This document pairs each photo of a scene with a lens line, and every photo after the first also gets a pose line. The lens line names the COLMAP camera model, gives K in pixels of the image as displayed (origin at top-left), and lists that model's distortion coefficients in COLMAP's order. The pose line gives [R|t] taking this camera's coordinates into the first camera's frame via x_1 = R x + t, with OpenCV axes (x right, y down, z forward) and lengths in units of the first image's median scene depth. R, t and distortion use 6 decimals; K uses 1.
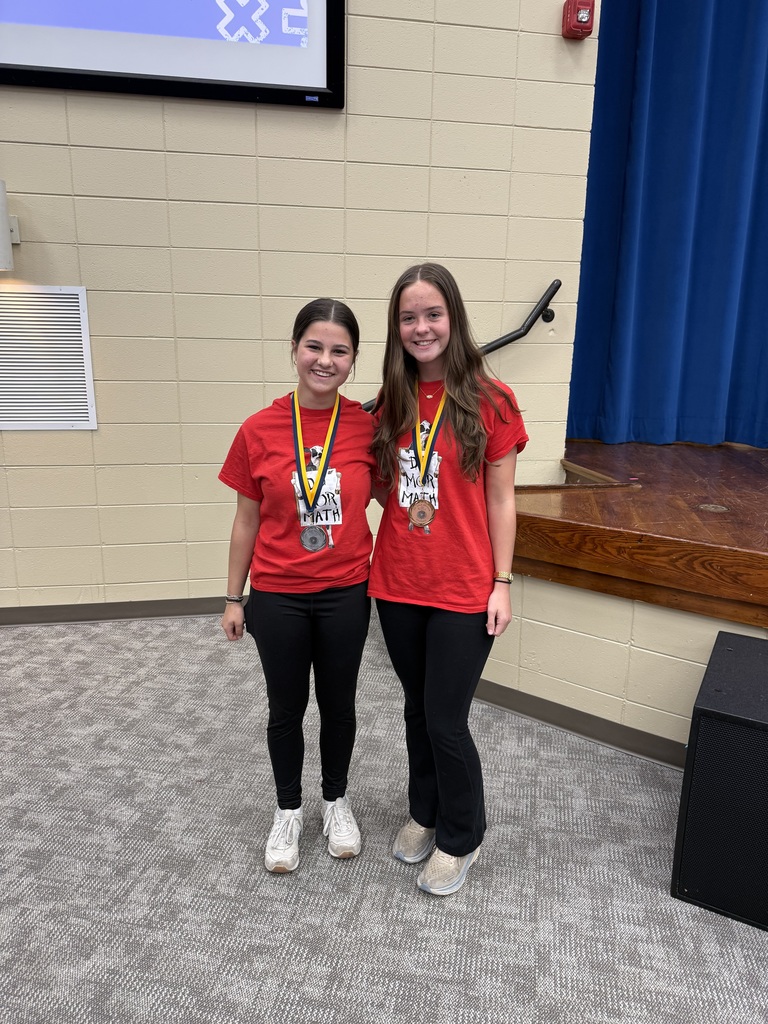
lens RADIAL K [[707.6, 0, 376.3], [0, 707.6, 517.1], [0, 0, 1]] dist [0.000696, 0.002178]
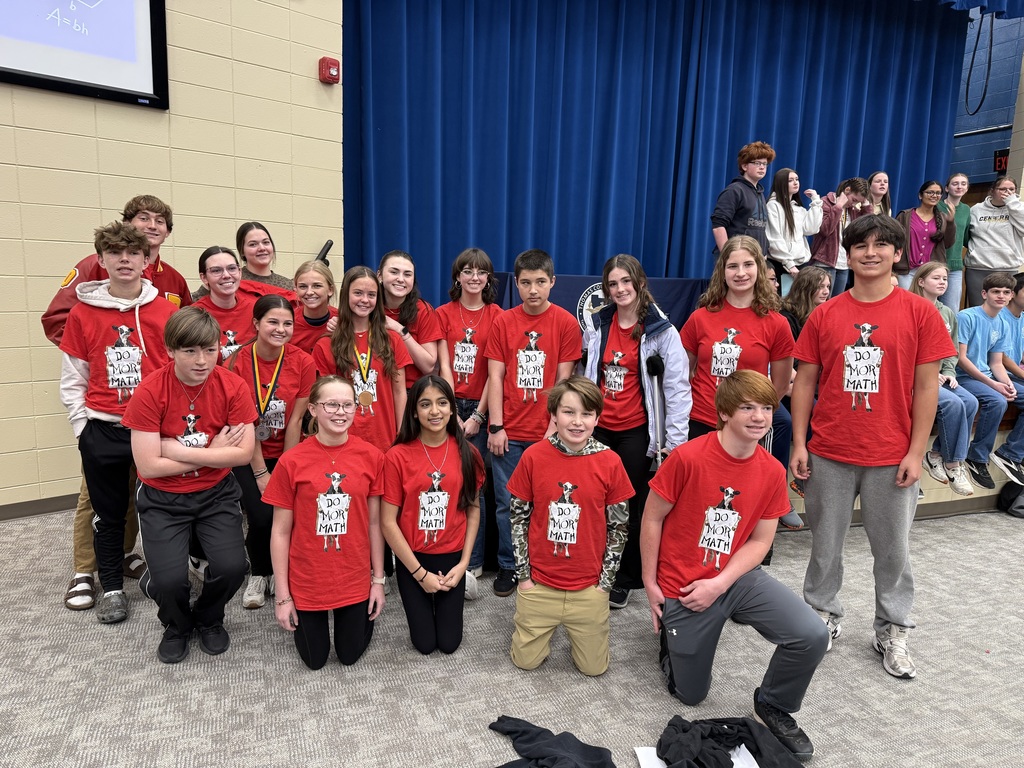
lens RADIAL K [[707.6, 0, 512.0], [0, 707.6, 384.0], [0, 0, 1]] dist [0.000696, 0.002178]
pose [[0.831666, -0.066878, 0.551235, -0.269009], [0.099780, 0.994561, -0.029877, 0.043879], [-0.546238, 0.079850, 0.833815, -0.421125]]
